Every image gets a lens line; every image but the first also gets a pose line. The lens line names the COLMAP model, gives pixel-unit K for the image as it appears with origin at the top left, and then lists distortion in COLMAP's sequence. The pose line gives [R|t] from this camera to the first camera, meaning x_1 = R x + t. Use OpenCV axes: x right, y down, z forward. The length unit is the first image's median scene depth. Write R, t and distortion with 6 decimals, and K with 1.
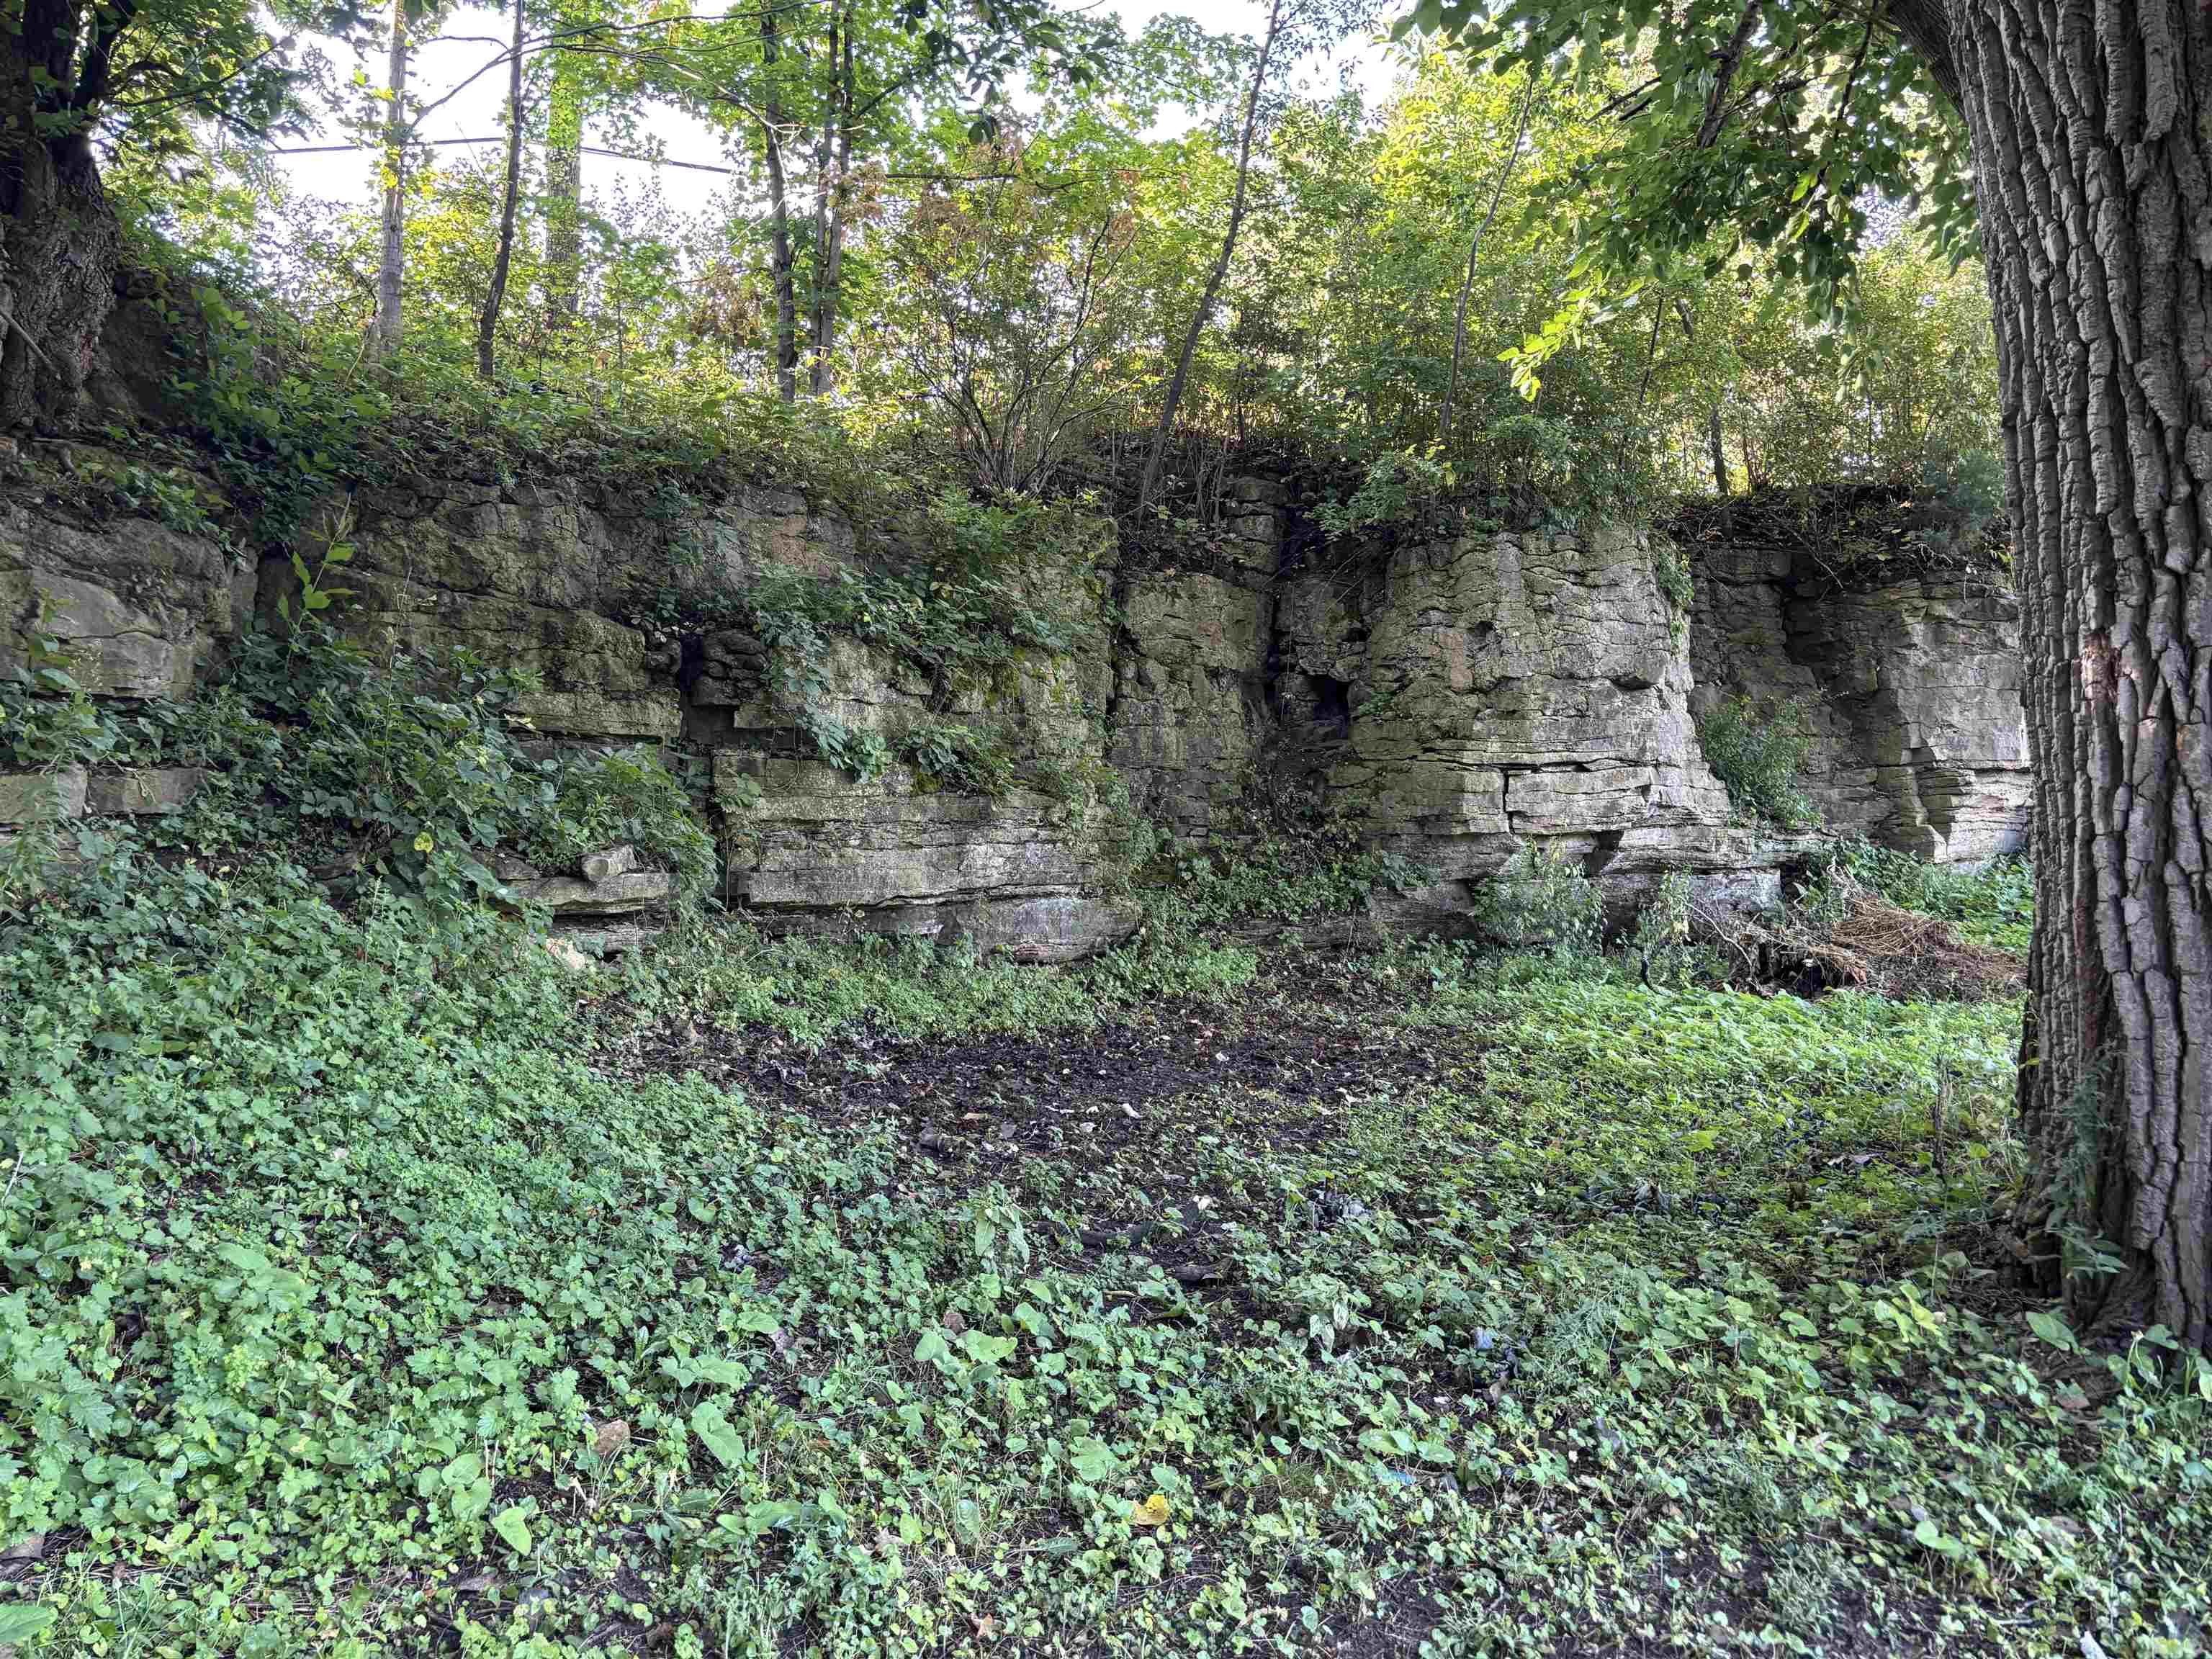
lens RADIAL K [[1648.5, 0, 1106.0], [0, 1648.5, 829.5], [0, 0, 1]] dist [0.068053, -0.100352]
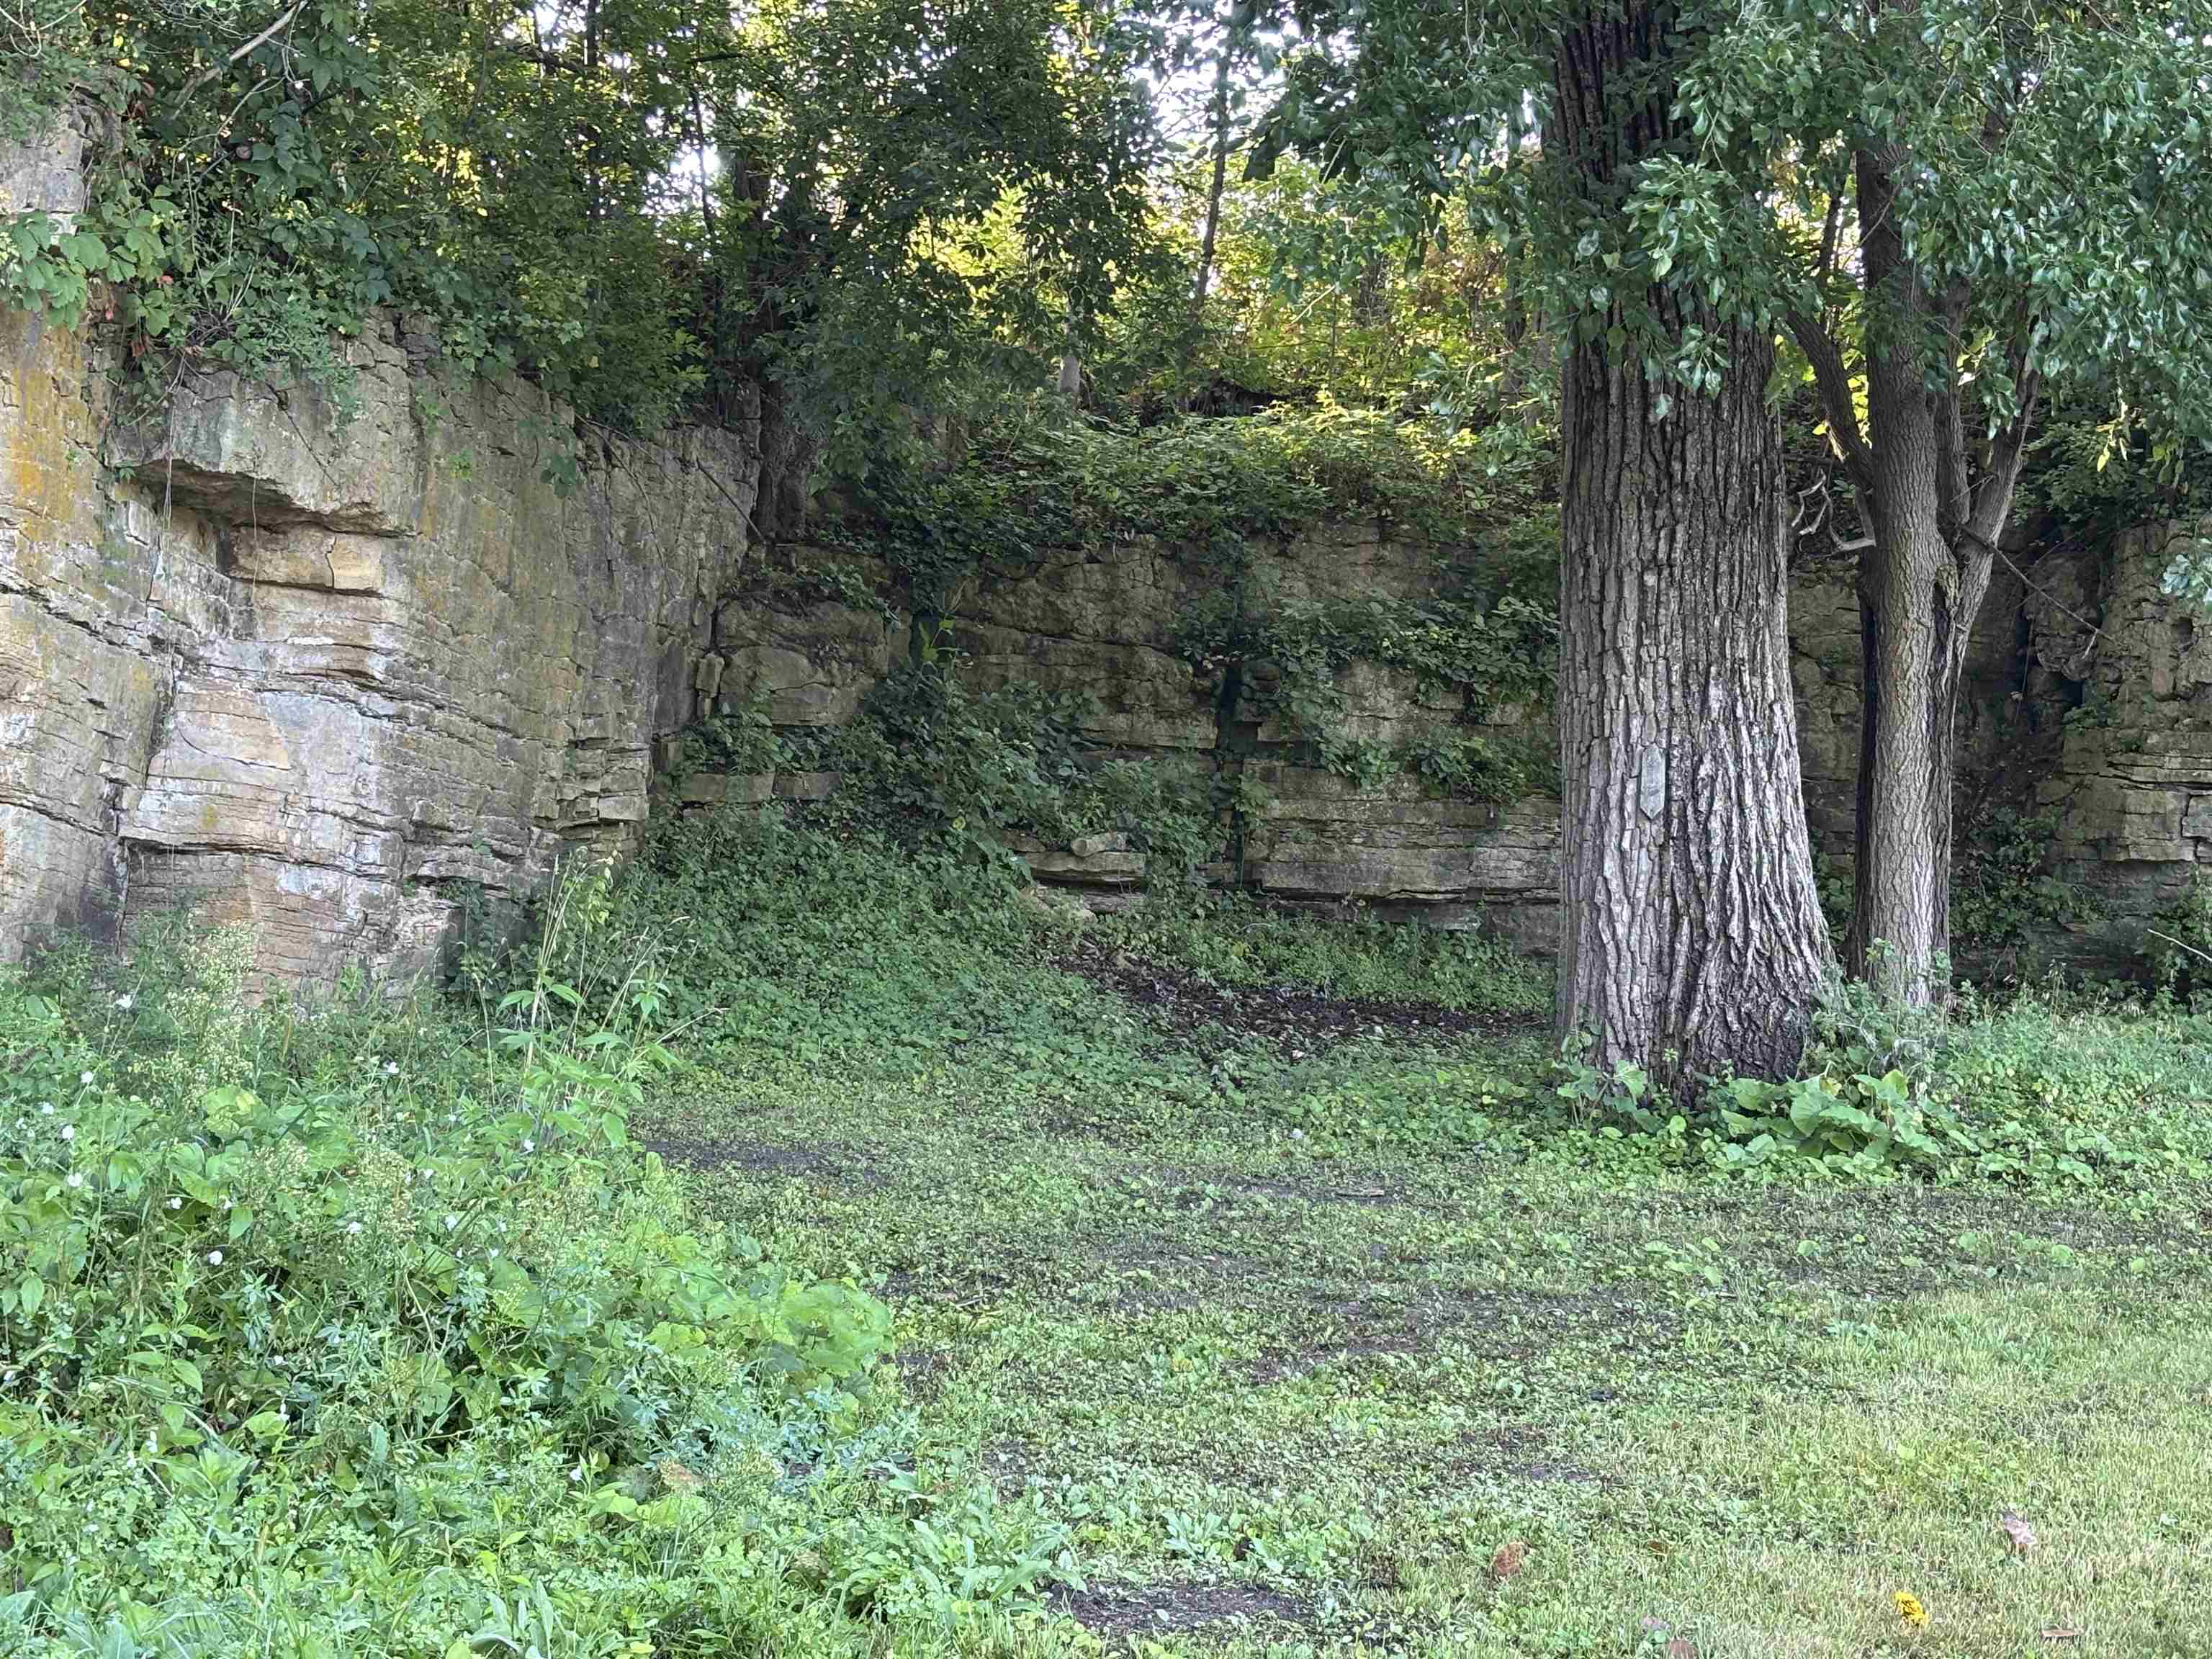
lens RADIAL K [[3465.0, 0, 1106.0], [0, 3465.0, 829.5], [0, 0, 1]] dist [0.005260, -0.046027]
pose [[0.851396, 0.027636, -0.523794, 0.971236], [-0.033730, 0.999429, -0.002095, 0.011190], [0.523437, 0.019451, 0.851842, -1.160493]]
